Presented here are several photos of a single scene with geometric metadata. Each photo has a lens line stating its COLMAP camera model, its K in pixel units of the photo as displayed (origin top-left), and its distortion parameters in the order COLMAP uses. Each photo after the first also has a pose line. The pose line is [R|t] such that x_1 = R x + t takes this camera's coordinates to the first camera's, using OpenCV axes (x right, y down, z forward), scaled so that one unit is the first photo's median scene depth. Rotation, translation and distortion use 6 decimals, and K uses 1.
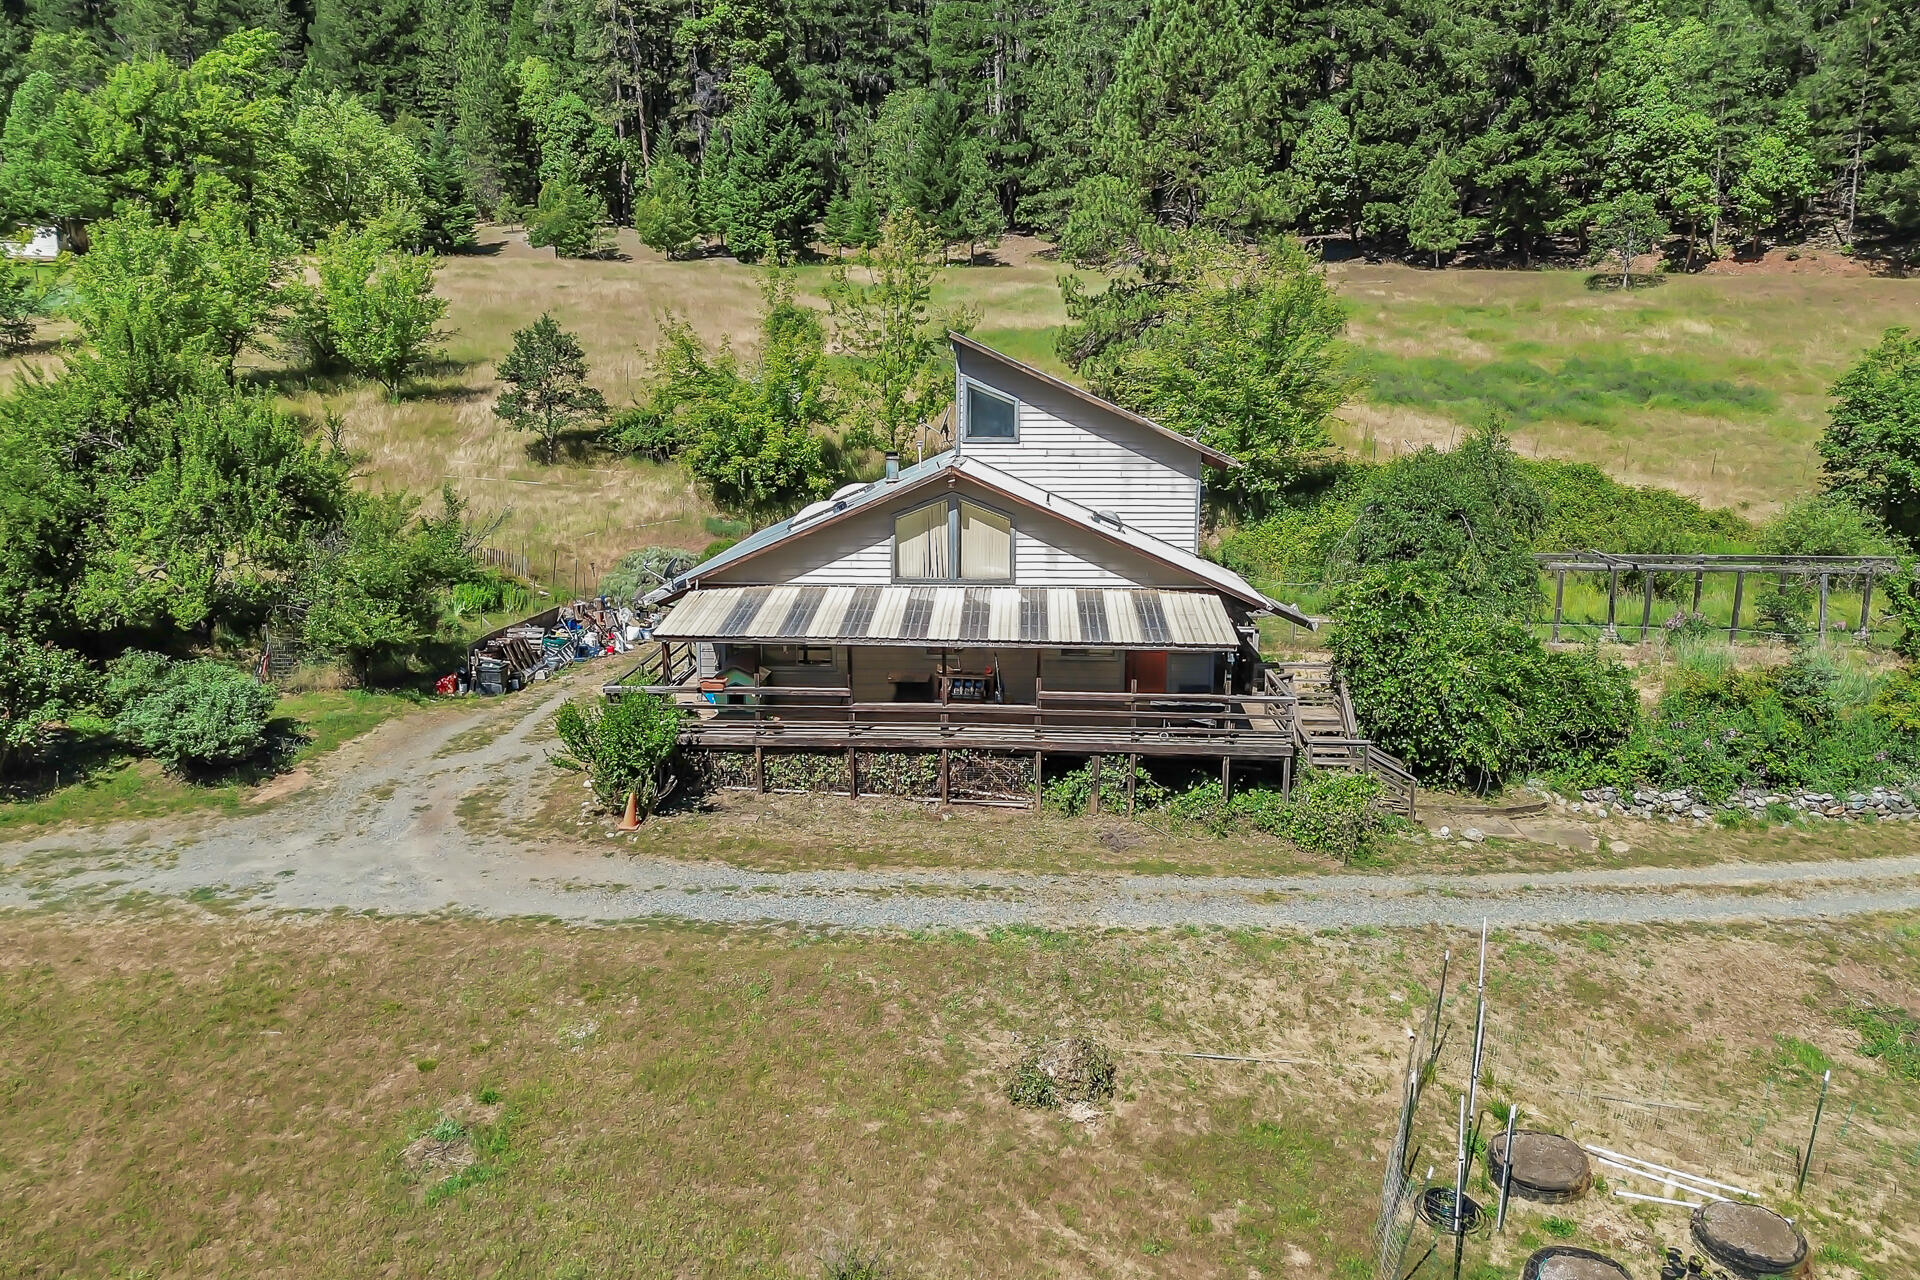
lens RADIAL K [[1326.7, 0, 955.0], [0, 1326.7, 629.3], [0, 0, 1]] dist [0.034998, -0.031115]
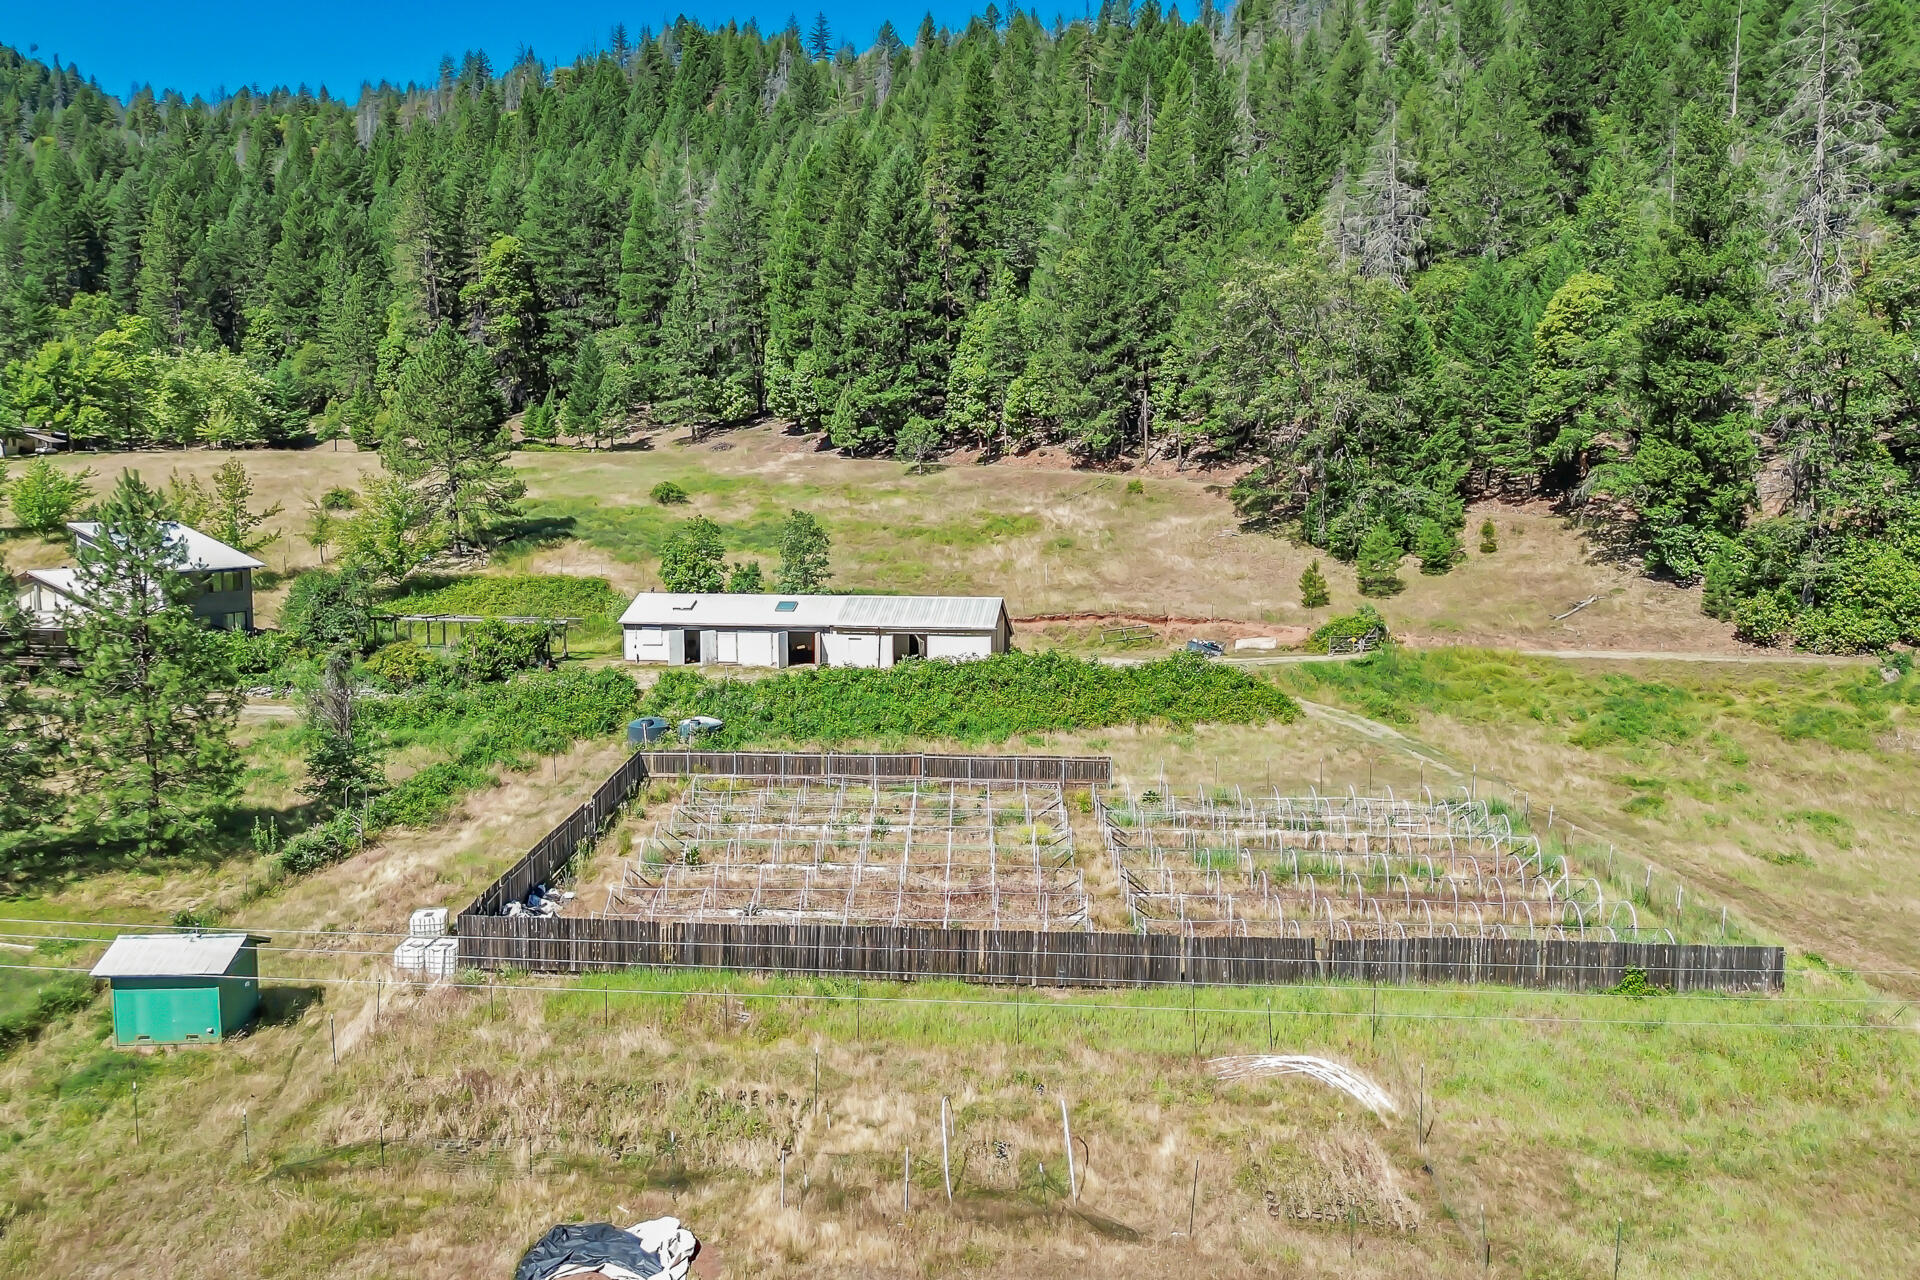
lens RADIAL K [[1326.7, 0, 963.9], [0, 1326.7, 636.5], [0, 0, 1]] dist [0.034998, -0.031115]
pose [[0.994002, 0.014509, -0.108393, 0.731862], [-0.024427, 0.995574, -0.090747, 0.074718], [0.106597, 0.092851, 0.989958, -0.527786]]
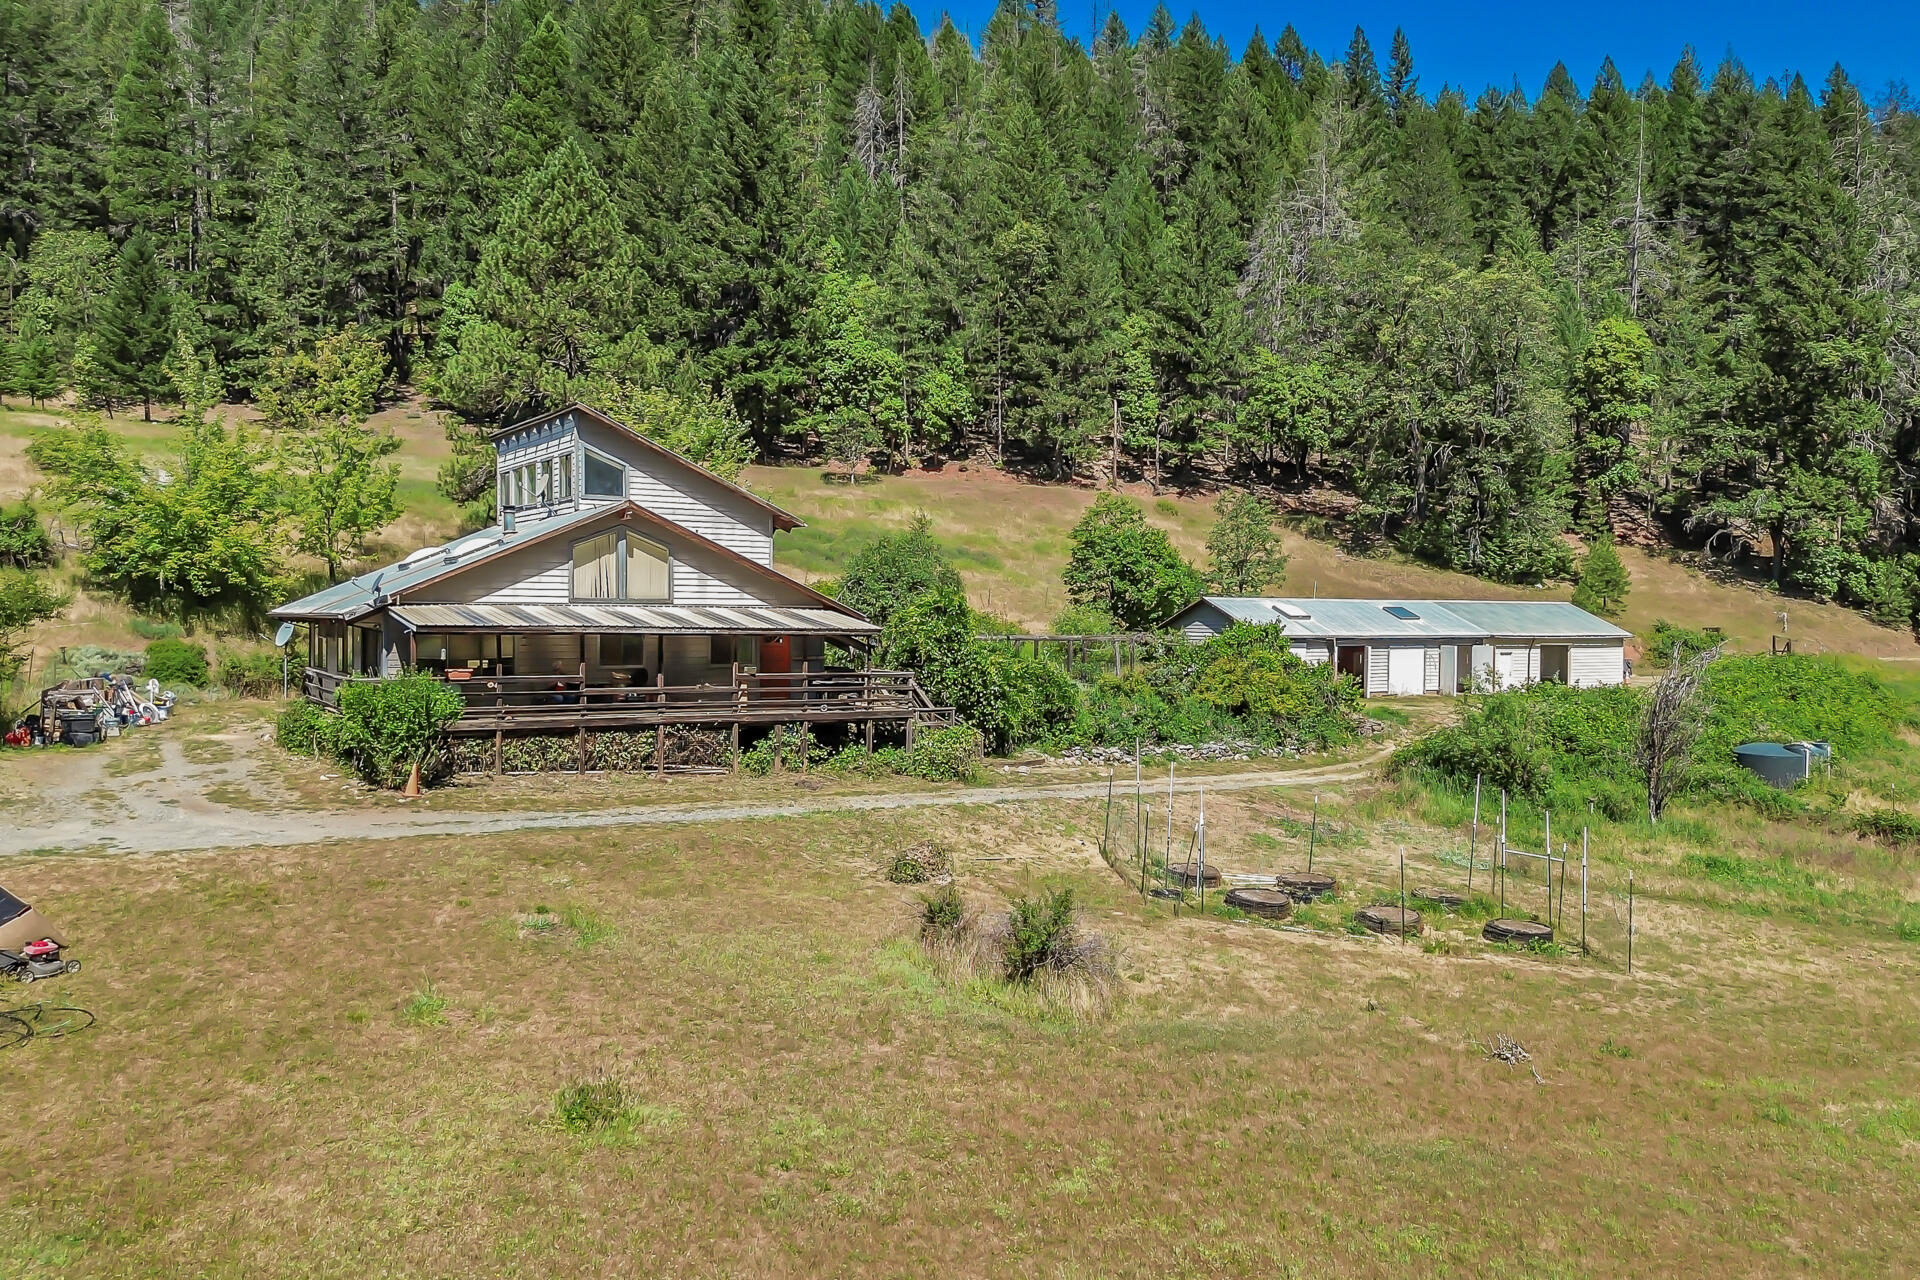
lens RADIAL K [[1460.9, 0, 941.2], [0, 1460.9, 645.3], [0, 0, 1]] dist [0.006833, 0.003950]
pose [[0.825854, -0.004390, 0.563867, -0.155167], [0.097570, 0.985999, -0.135226, 0.063797], [-0.555378, 0.166693, 0.814720, -0.062106]]
